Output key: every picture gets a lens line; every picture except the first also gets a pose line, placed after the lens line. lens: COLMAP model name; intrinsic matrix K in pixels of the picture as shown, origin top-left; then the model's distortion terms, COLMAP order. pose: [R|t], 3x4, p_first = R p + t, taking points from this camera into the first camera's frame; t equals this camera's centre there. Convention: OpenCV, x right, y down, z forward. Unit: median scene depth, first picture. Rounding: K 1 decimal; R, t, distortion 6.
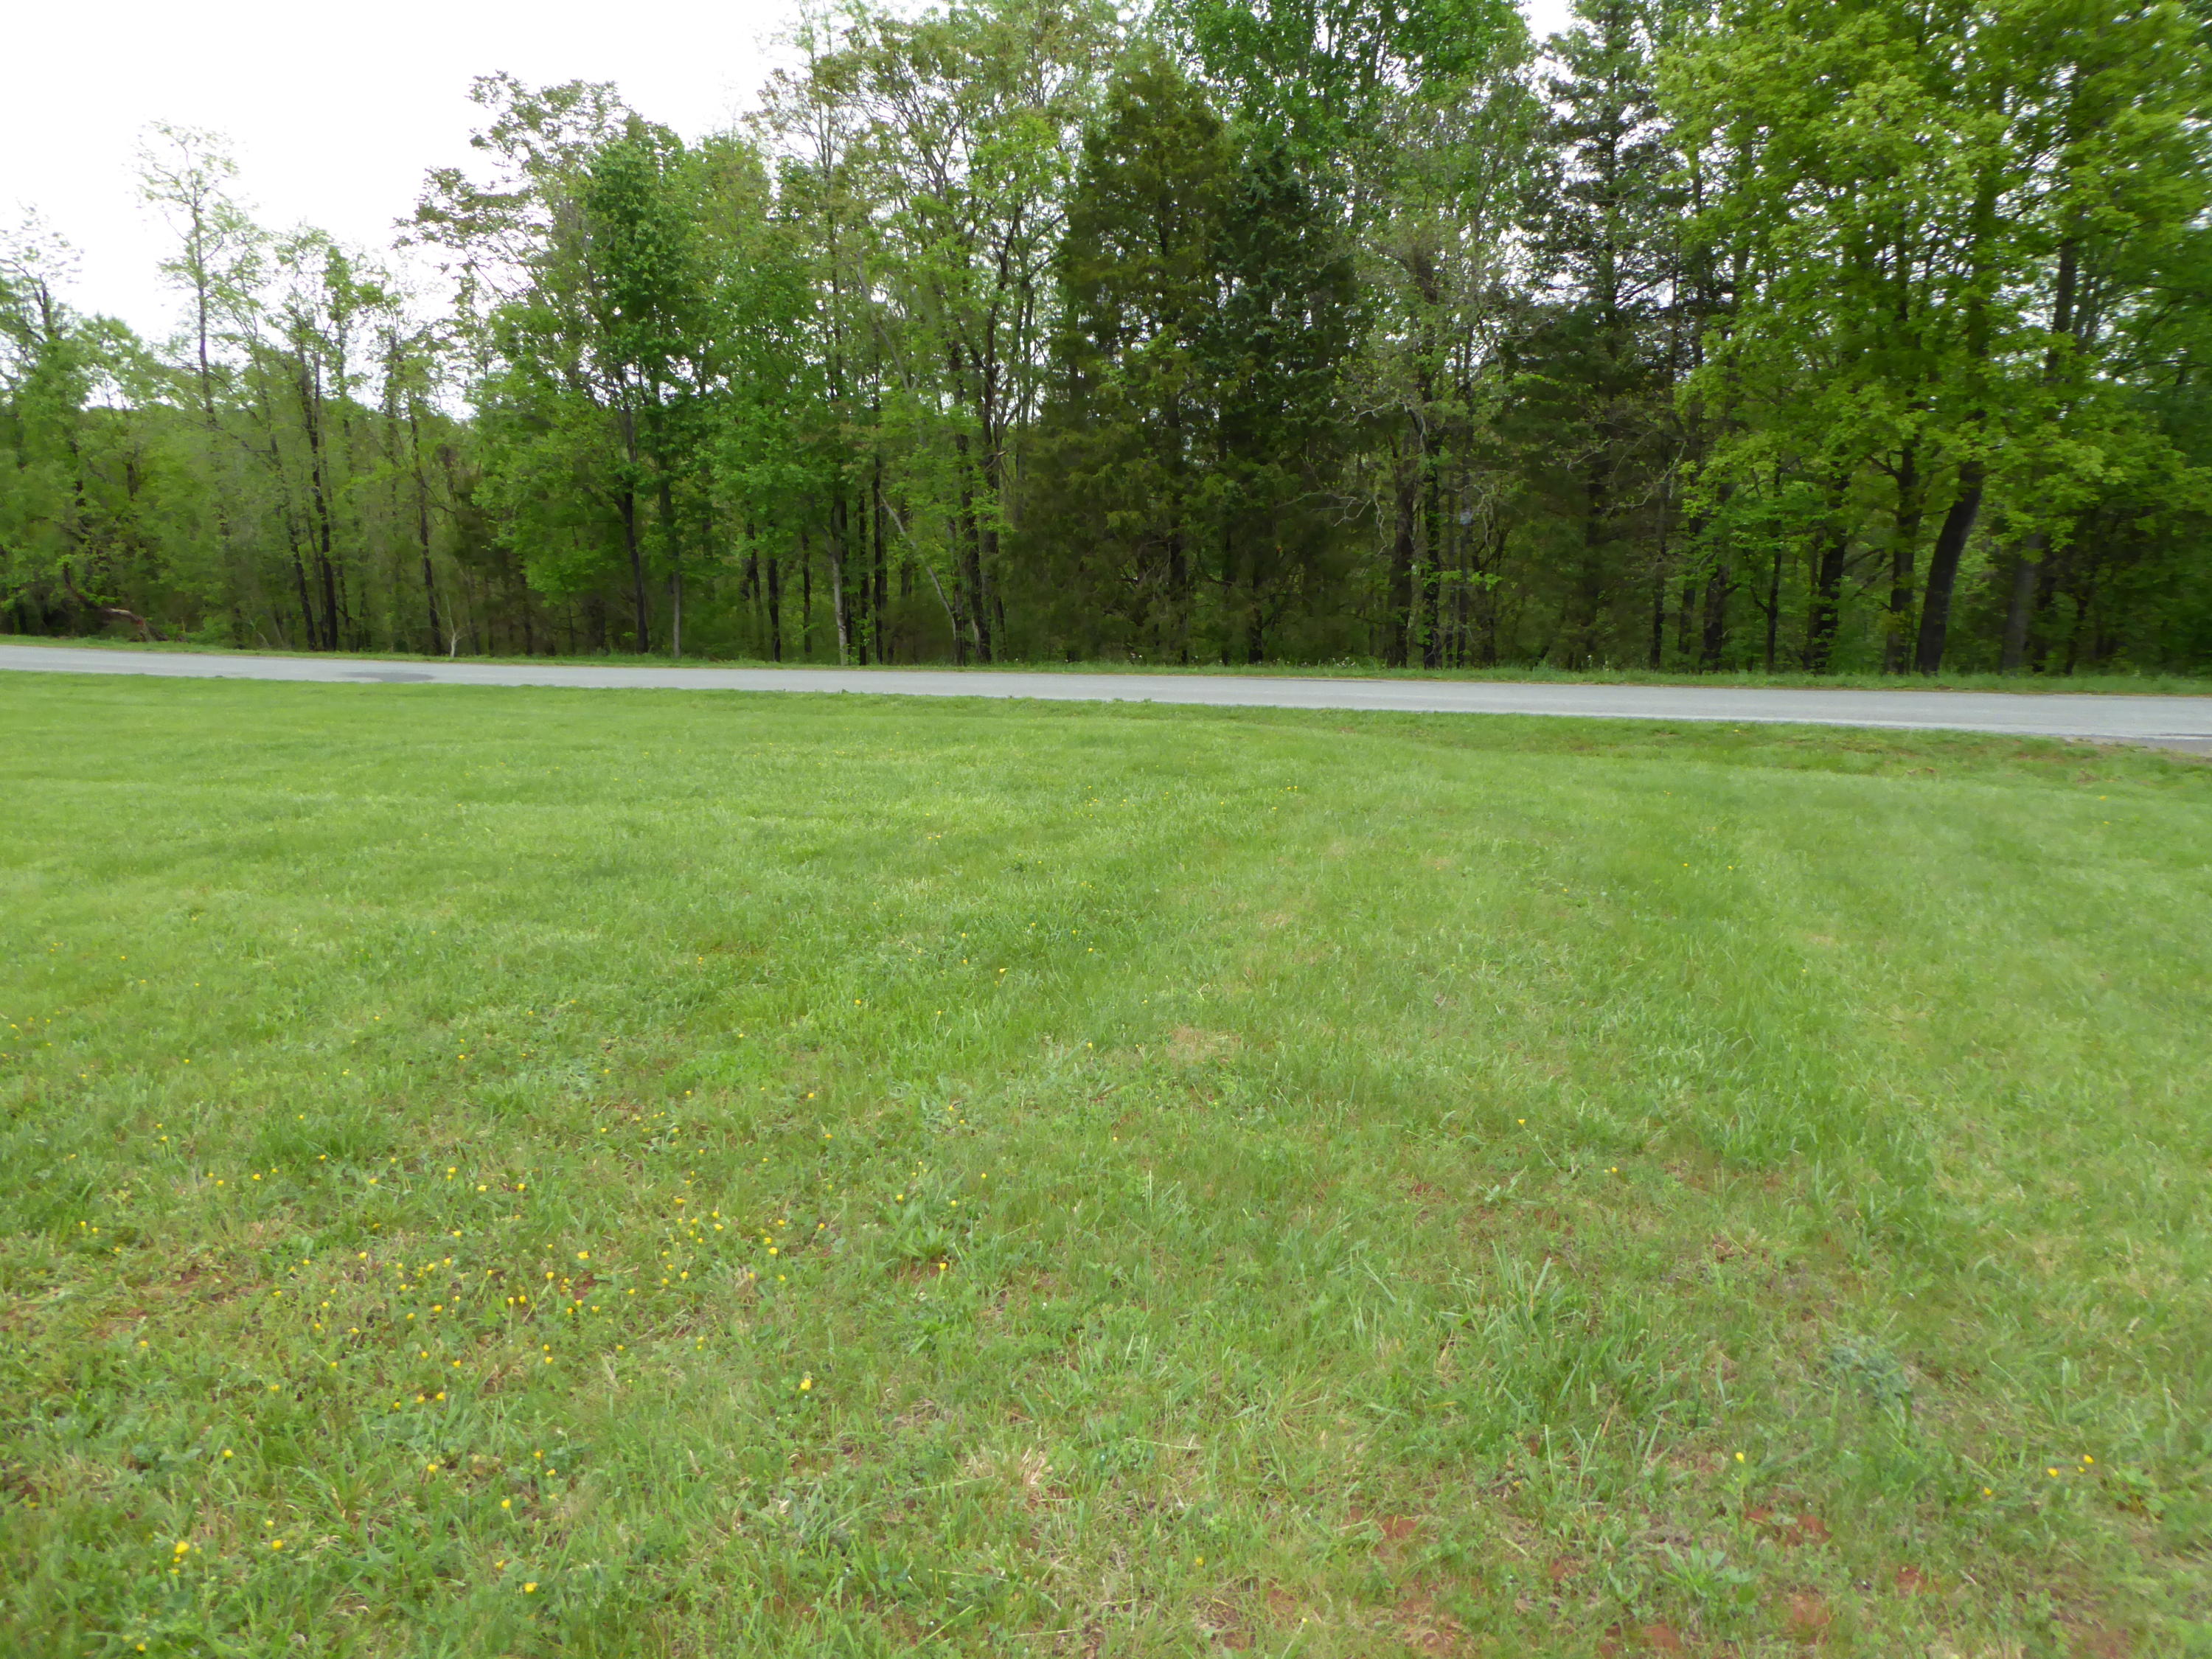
lens RADIAL K [[1558.6, 0, 1112.9], [0, 1558.6, 820.1], [0, 0, 1]] dist [-0.011903, 0.015845]
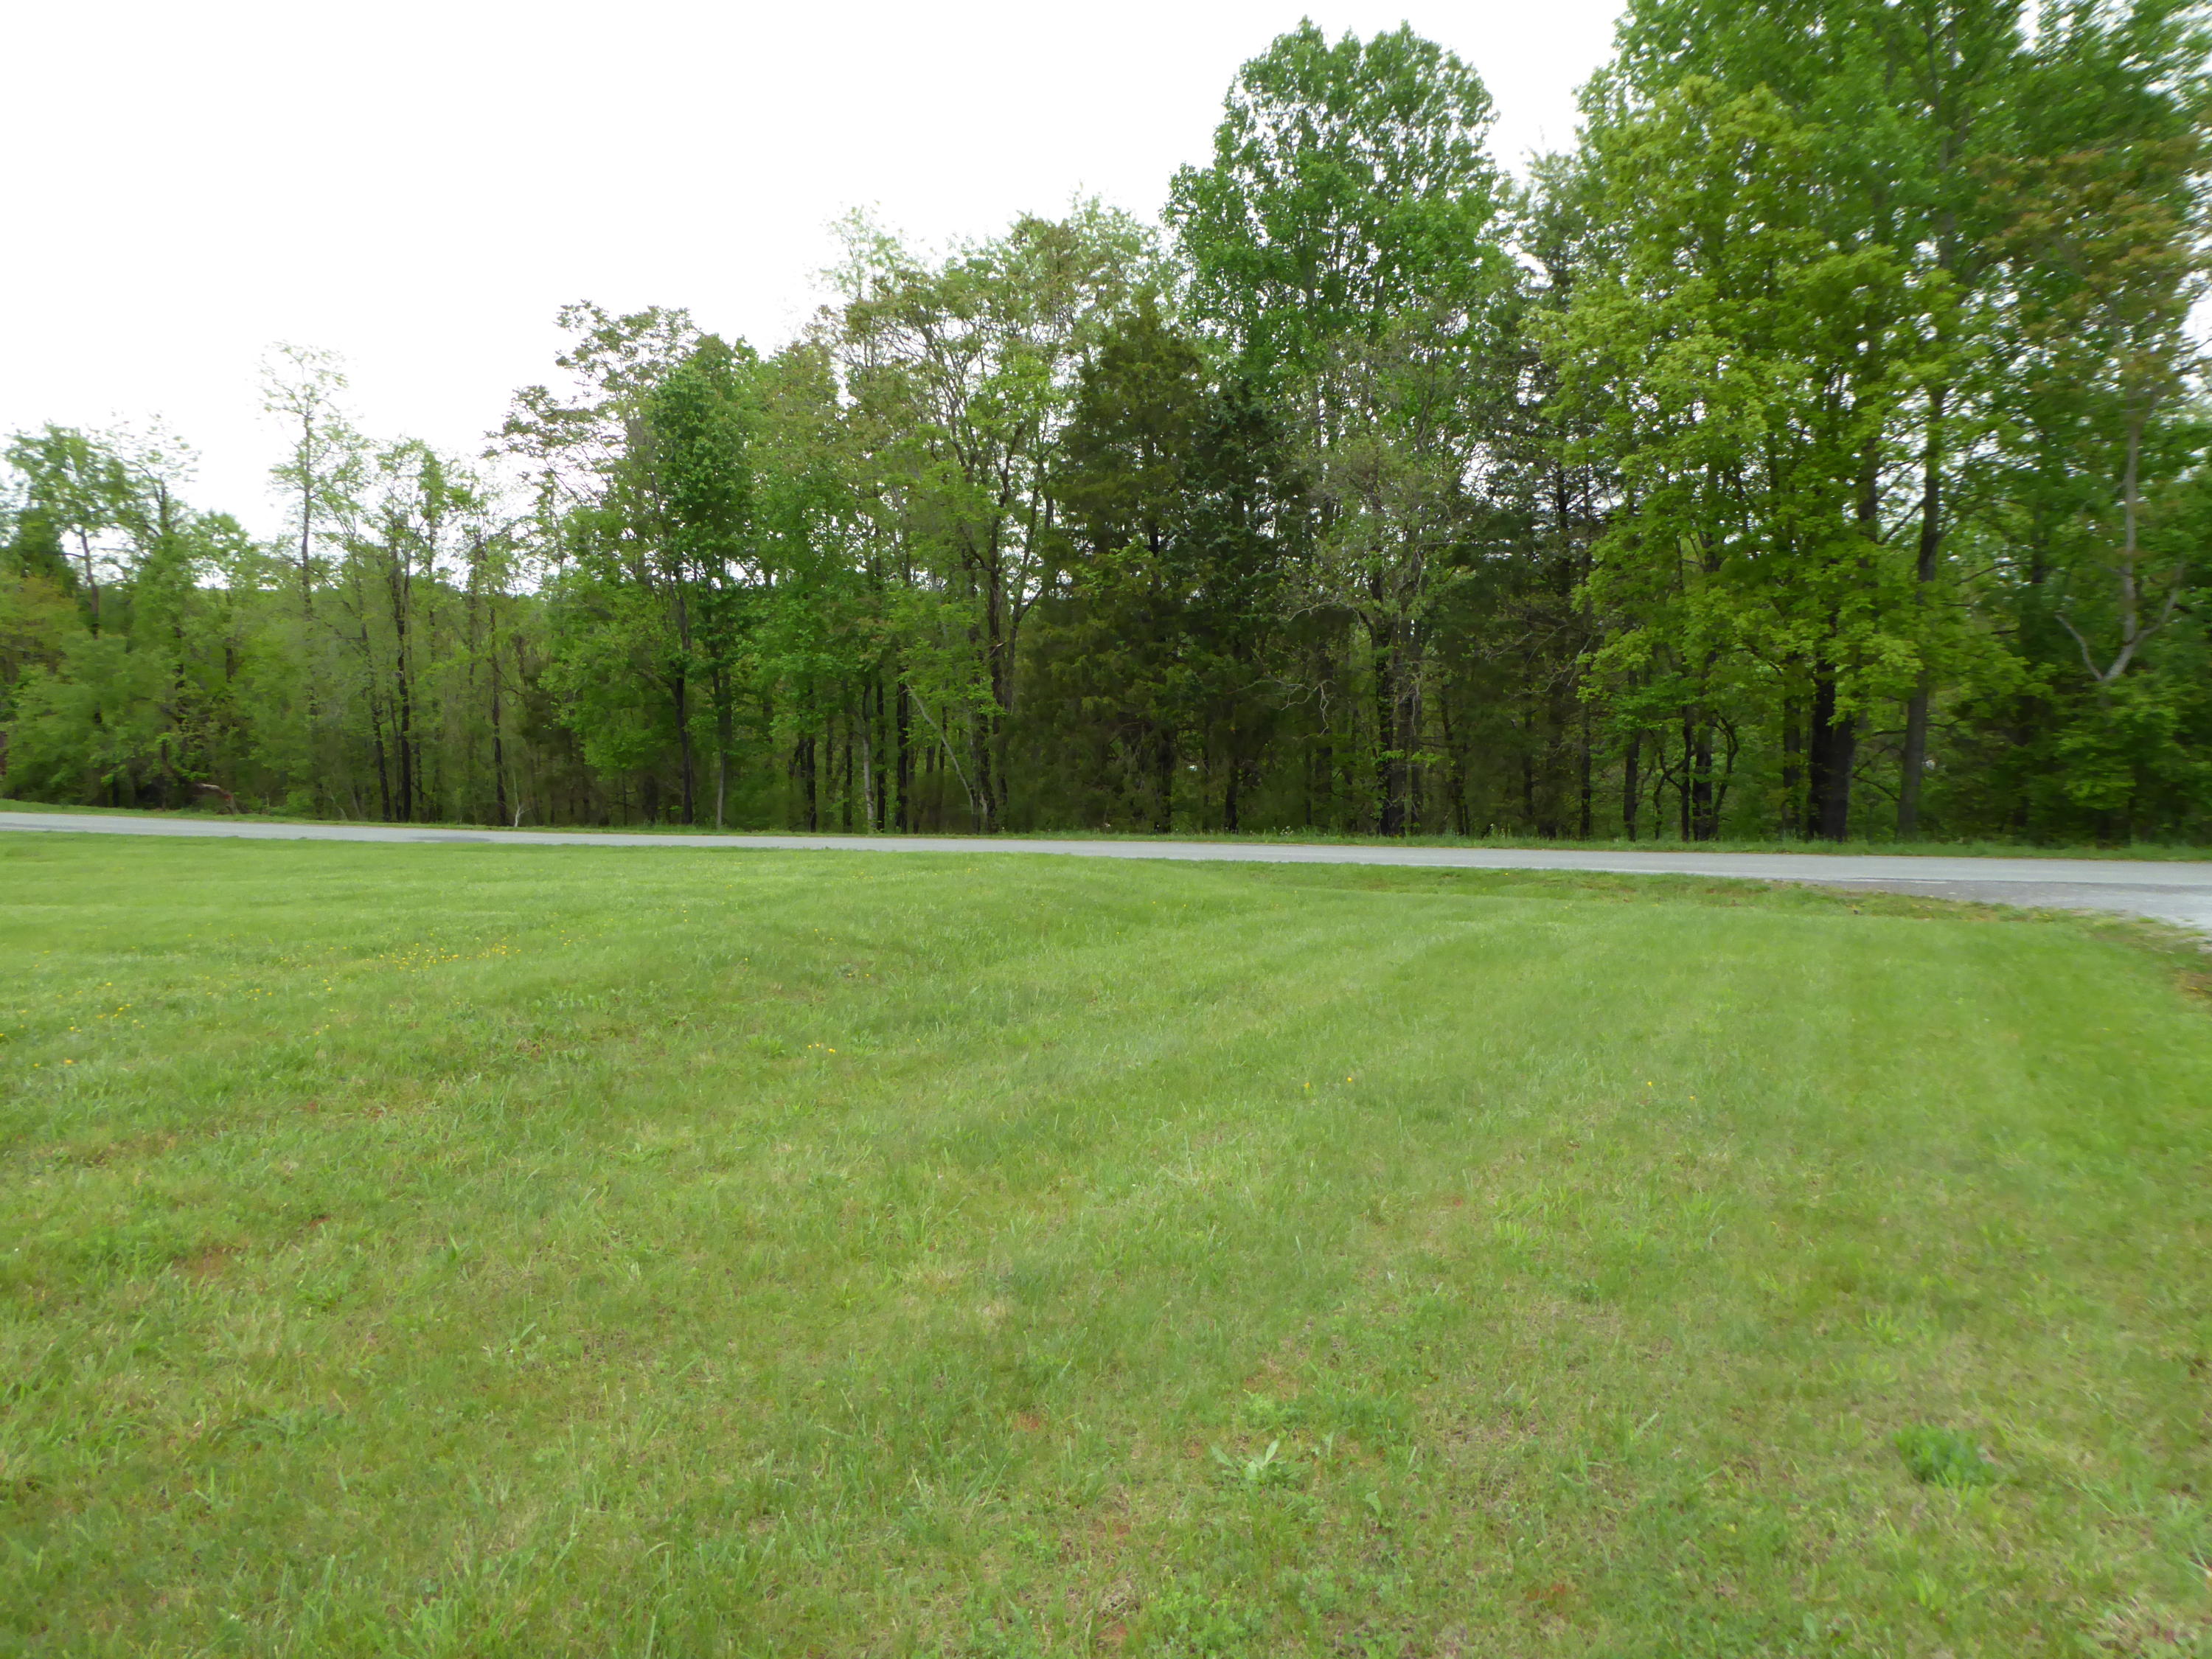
lens RADIAL K [[1720.5, 0, 1106.5], [0, 1720.5, 831.2], [0, 0, 1]] dist [0.037088, -0.002629]
pose [[0.996825, 0.008005, -0.079221, 0.073281], [-0.017184, 0.993114, -0.115884, 0.027142], [0.077748, 0.116877, 0.990098, -0.139997]]
